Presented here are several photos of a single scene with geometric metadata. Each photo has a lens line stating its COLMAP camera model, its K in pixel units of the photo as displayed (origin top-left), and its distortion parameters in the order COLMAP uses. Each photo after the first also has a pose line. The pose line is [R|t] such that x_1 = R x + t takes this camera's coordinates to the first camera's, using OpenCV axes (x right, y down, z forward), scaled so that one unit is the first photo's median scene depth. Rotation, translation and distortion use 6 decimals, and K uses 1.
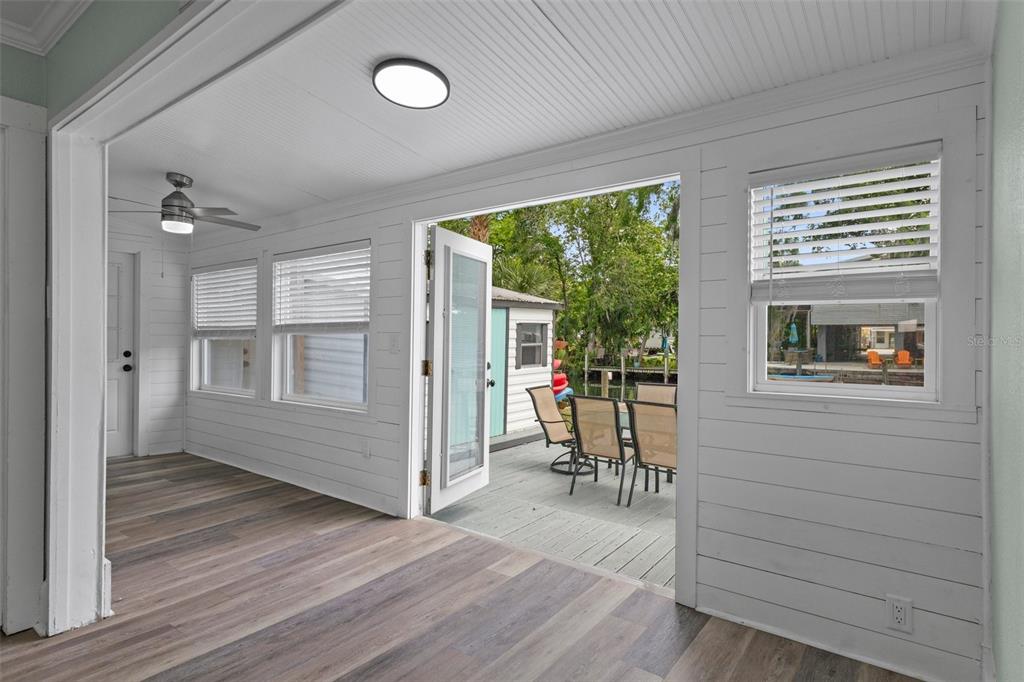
lens RADIAL K [[553.7, 0, 515.0], [0, 553.7, 336.8], [0, 0, 1]] dist [0.006717, 0.003387]
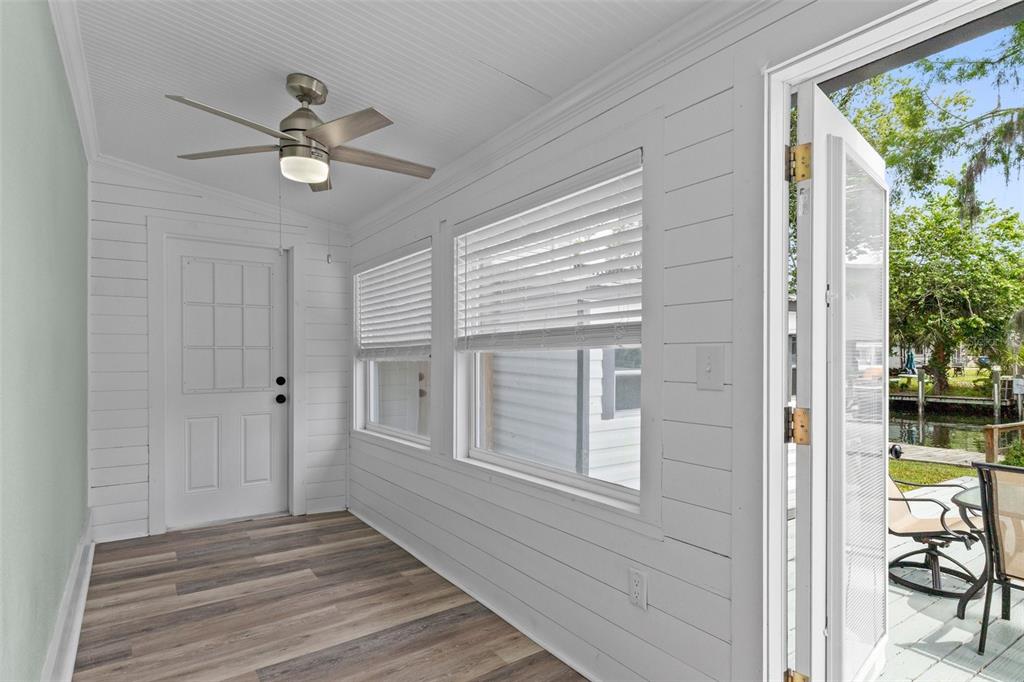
lens RADIAL K [[553.7, 0, 511.4], [0, 553.7, 351.0], [0, 0, 1]] dist [0.006717, 0.003387]
pose [[0.953124, -0.012557, -0.302319, -0.212196], [0.009125, 0.999877, -0.012762, 0.003232], [0.302442, 0.009405, 0.953121, 0.481194]]
